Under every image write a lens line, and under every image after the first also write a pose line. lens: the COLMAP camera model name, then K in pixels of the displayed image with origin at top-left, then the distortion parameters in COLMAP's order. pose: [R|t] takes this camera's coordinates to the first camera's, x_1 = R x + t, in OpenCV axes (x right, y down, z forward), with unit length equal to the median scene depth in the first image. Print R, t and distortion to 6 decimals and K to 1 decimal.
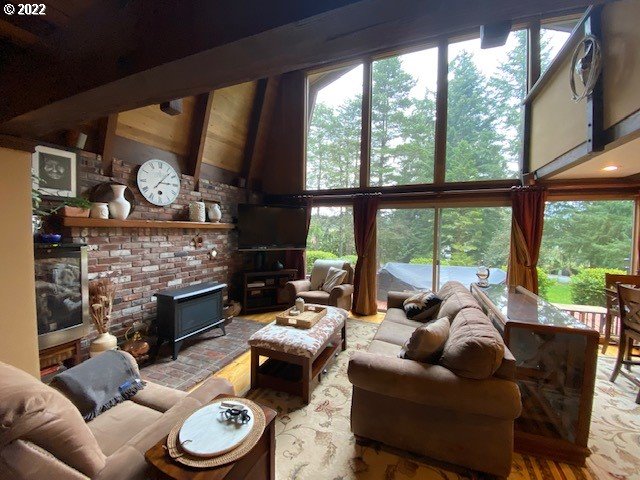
lens RADIAL K [[259.1, 0, 320.0], [0, 259.1, 240.0], [0, 0, 1]] dist [0.016395, -0.019847]
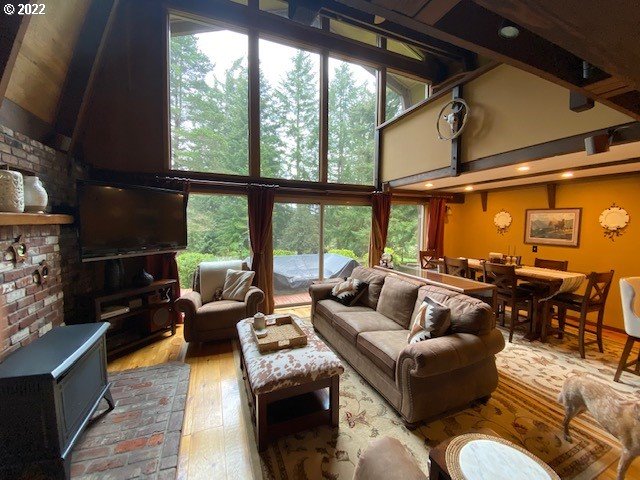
lens RADIAL K [[259.1, 0, 320.0], [0, 259.1, 240.0], [0, 0, 1]] dist [0.016395, -0.019847]
pose [[0.710199, -0.049377, 0.702268, -0.377031], [0.025924, 0.998695, 0.044002, -0.021708], [-0.703524, -0.013044, 0.710552, 0.237890]]
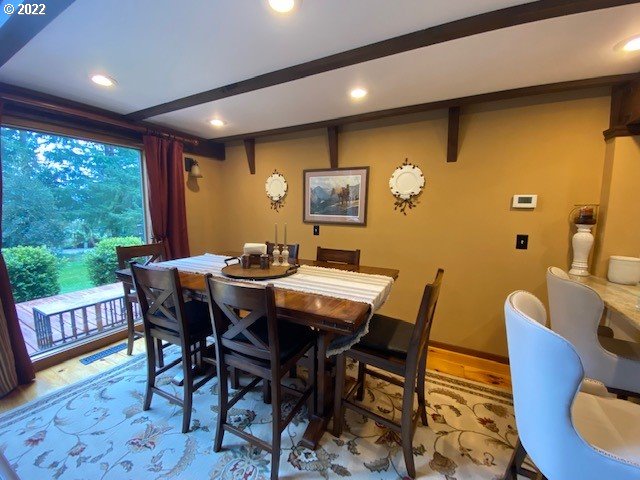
lens RADIAL K [[259.1, 0, 320.0], [0, 259.1, 240.0], [0, 0, 1]] dist [0.016395, -0.019847]
pose [[0.084247, -0.129452, 0.988000, 0.377382], [0.023184, 0.991512, 0.127935, 0.025899], [-0.996175, 0.012128, 0.086533, 0.310783]]
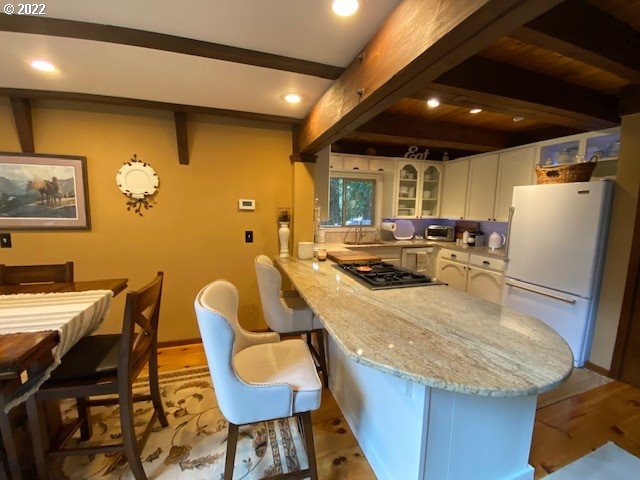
lens RADIAL K [[259.1, 0, 320.0], [0, 259.1, 240.0], [0, 0, 1]] dist [0.016395, -0.019847]
pose [[-0.659482, -0.117608, 0.742464, 0.321355], [-0.002904, 0.988077, 0.153935, 0.012354], [-0.751715, 0.099361, -0.651960, 0.236321]]
